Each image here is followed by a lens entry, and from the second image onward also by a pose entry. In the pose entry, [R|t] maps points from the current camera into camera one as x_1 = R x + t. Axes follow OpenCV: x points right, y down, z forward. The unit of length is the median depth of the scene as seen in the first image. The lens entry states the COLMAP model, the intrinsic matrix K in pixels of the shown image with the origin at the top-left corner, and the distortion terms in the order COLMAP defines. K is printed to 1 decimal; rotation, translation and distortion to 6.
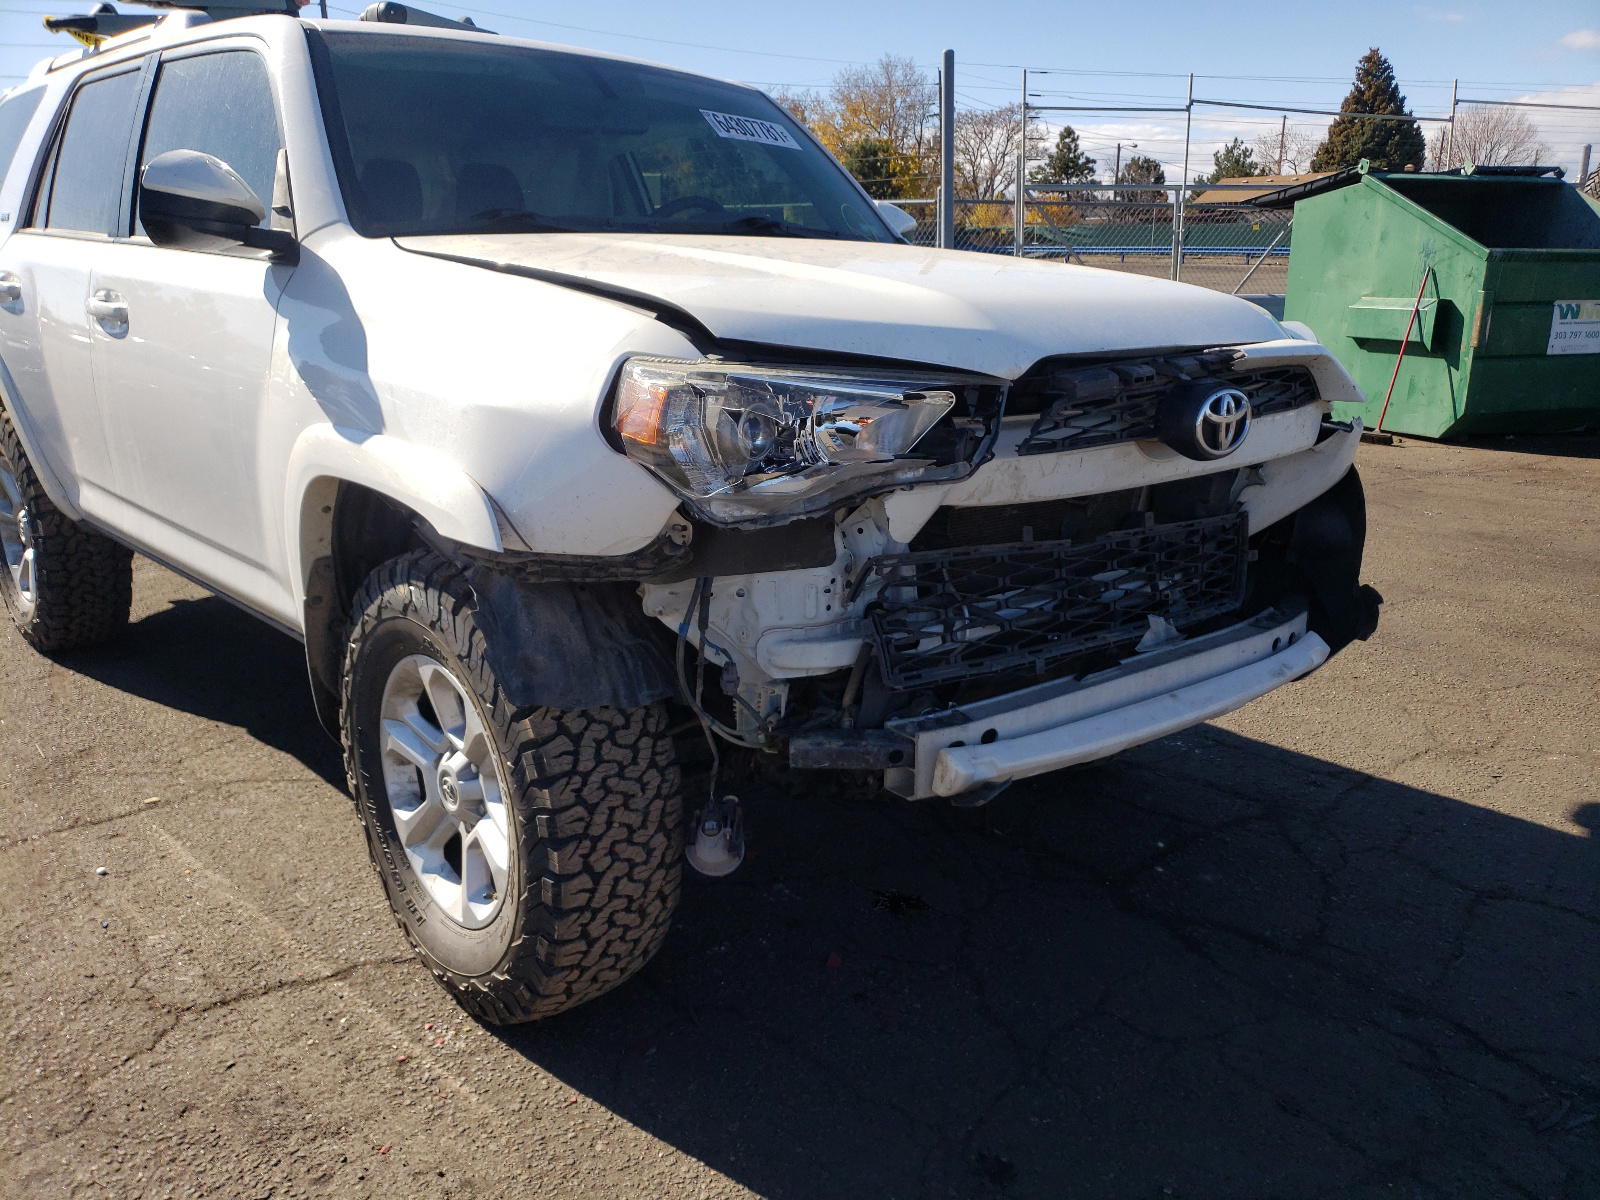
lens RADIAL K [[1220.6, 0, 805.7], [0, 1220.6, 591.3], [0, 0, 1]] dist [0.044639, -0.028081]
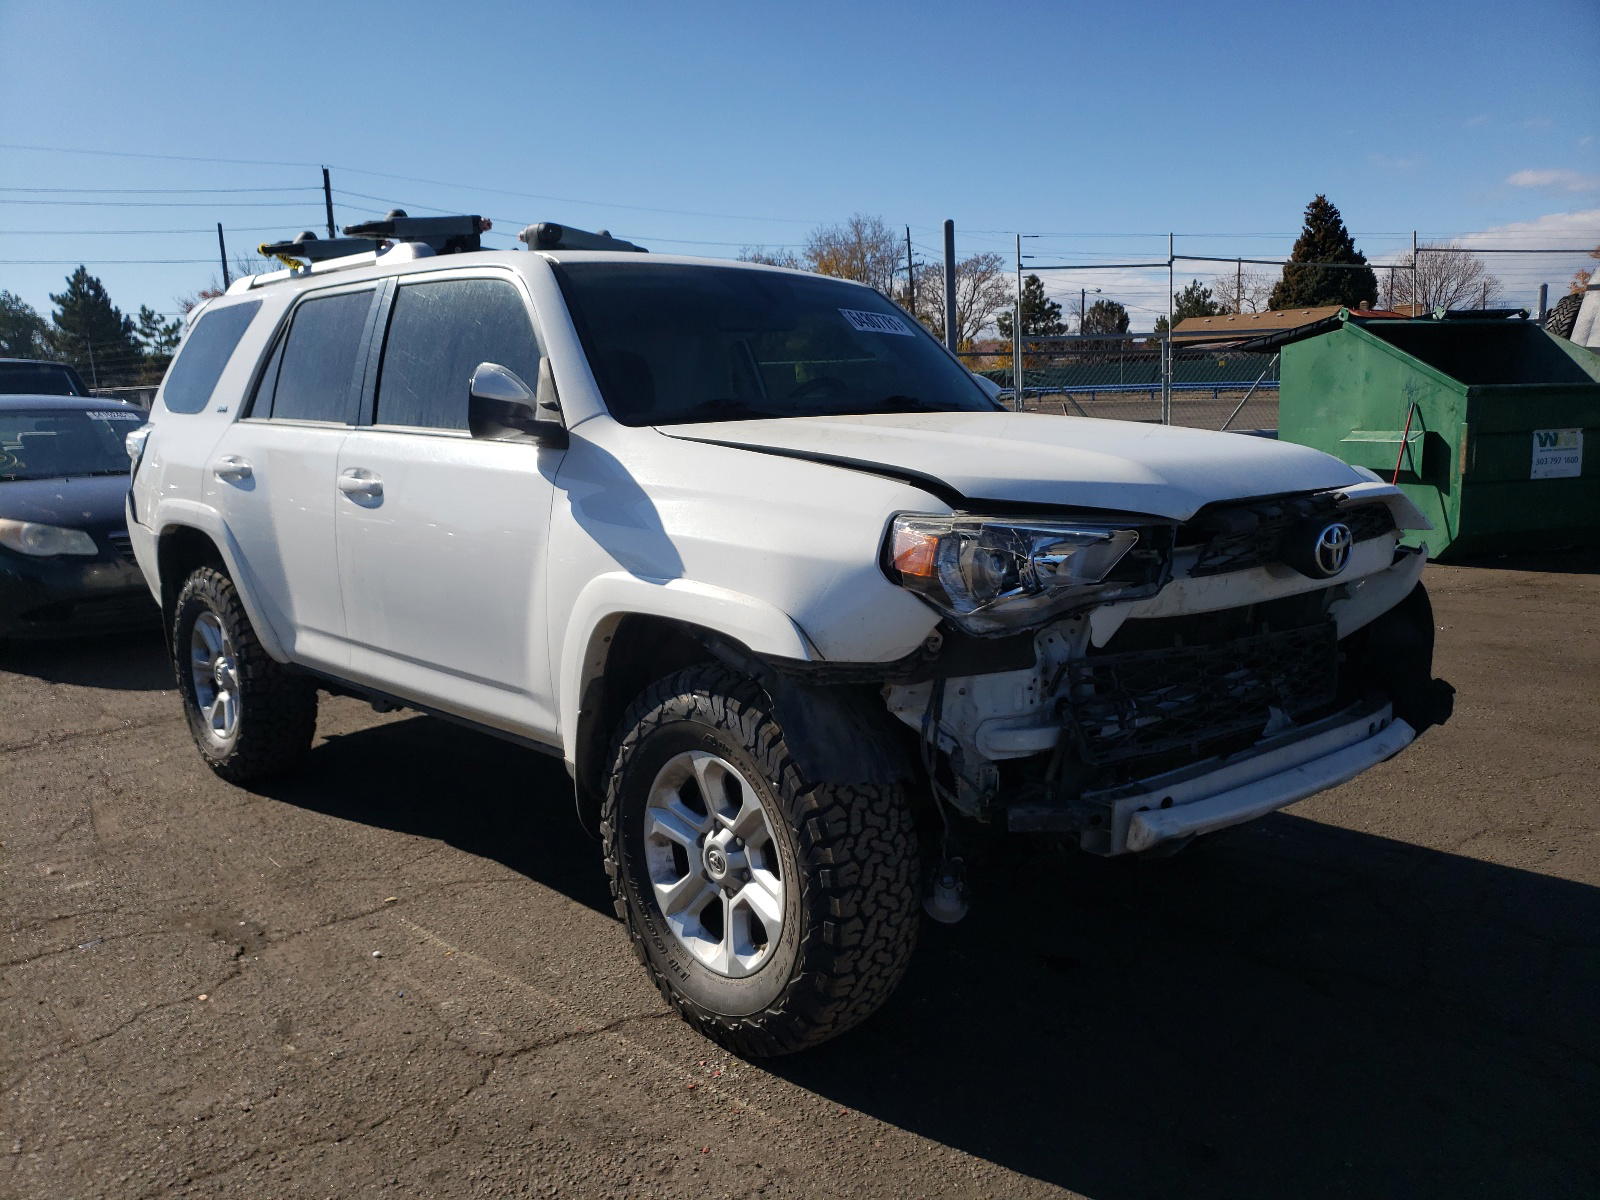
lens RADIAL K [[1212.5, 0, 783.9], [0, 1212.5, 591.4], [0, 0, 1]] dist [0.047421, -0.038826]
pose [[0.999548, -0.029572, -0.005386, -0.198484], [0.028776, 0.993199, -0.112813, 0.029967], [0.008685, 0.112607, 0.993602, -0.234132]]
